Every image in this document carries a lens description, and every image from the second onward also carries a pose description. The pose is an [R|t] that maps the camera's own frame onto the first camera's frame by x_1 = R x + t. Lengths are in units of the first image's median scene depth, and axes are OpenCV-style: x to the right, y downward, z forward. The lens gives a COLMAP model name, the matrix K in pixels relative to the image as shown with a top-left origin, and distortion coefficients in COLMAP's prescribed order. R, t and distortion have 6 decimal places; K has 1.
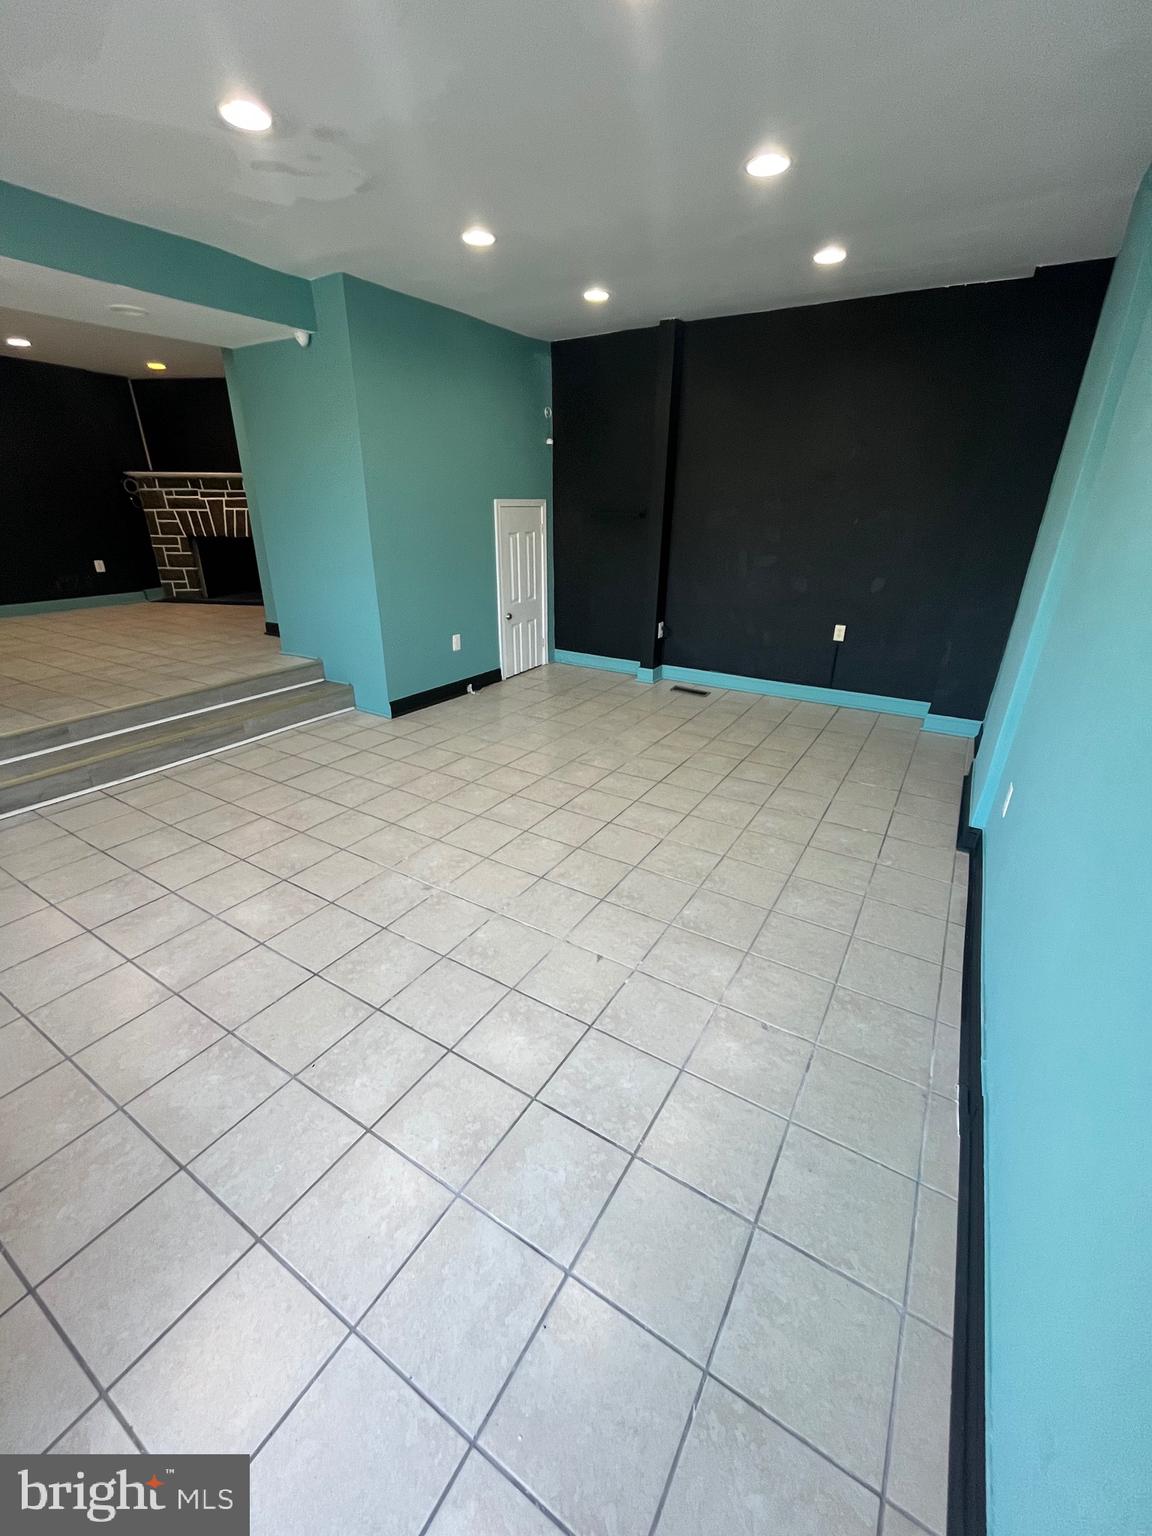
lens RADIAL K [[619.4, 0, 578.9], [0, 619.4, 770.7], [0, 0, 1]] dist [-0.000314, -0.000172]
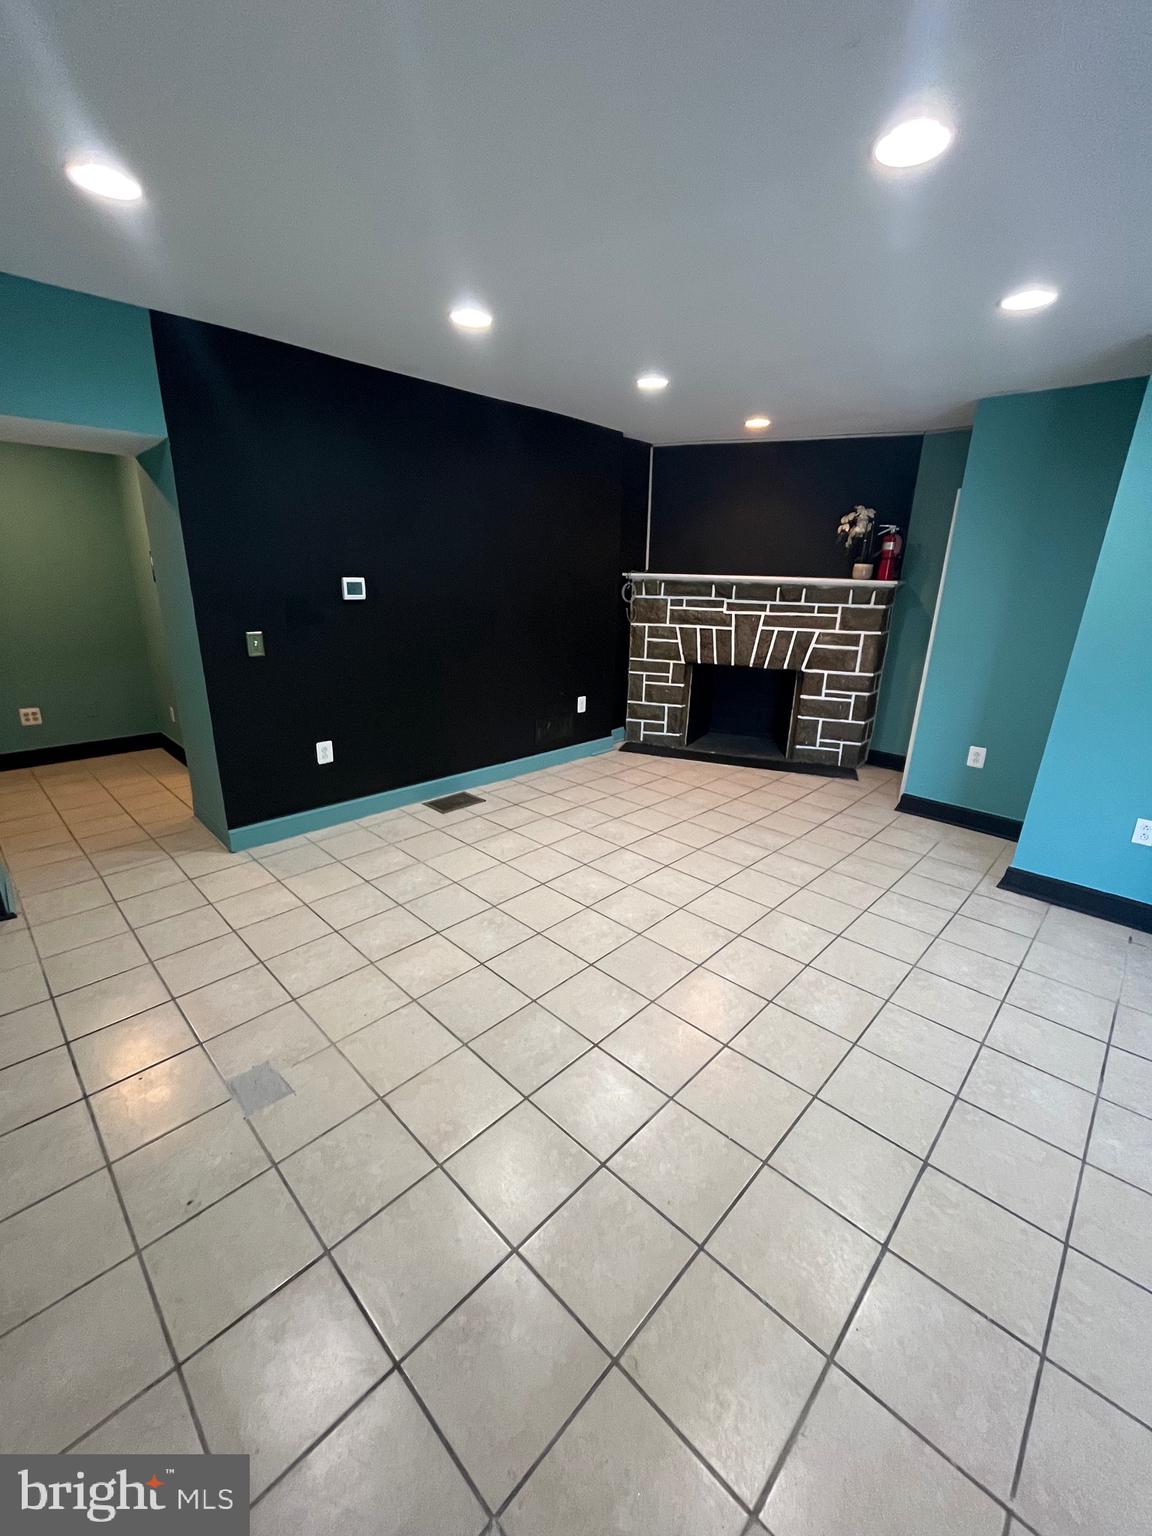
lens RADIAL K [[619.4, 0, 576.7], [0, 619.4, 768.3], [0, 0, 1]] dist [-0.000314, -0.000172]
pose [[0.973494, 0.080342, -0.214136, -0.601510], [-0.100678, 0.991212, -0.085806, -0.192984], [0.205361, 0.105090, 0.973028, 0.321550]]
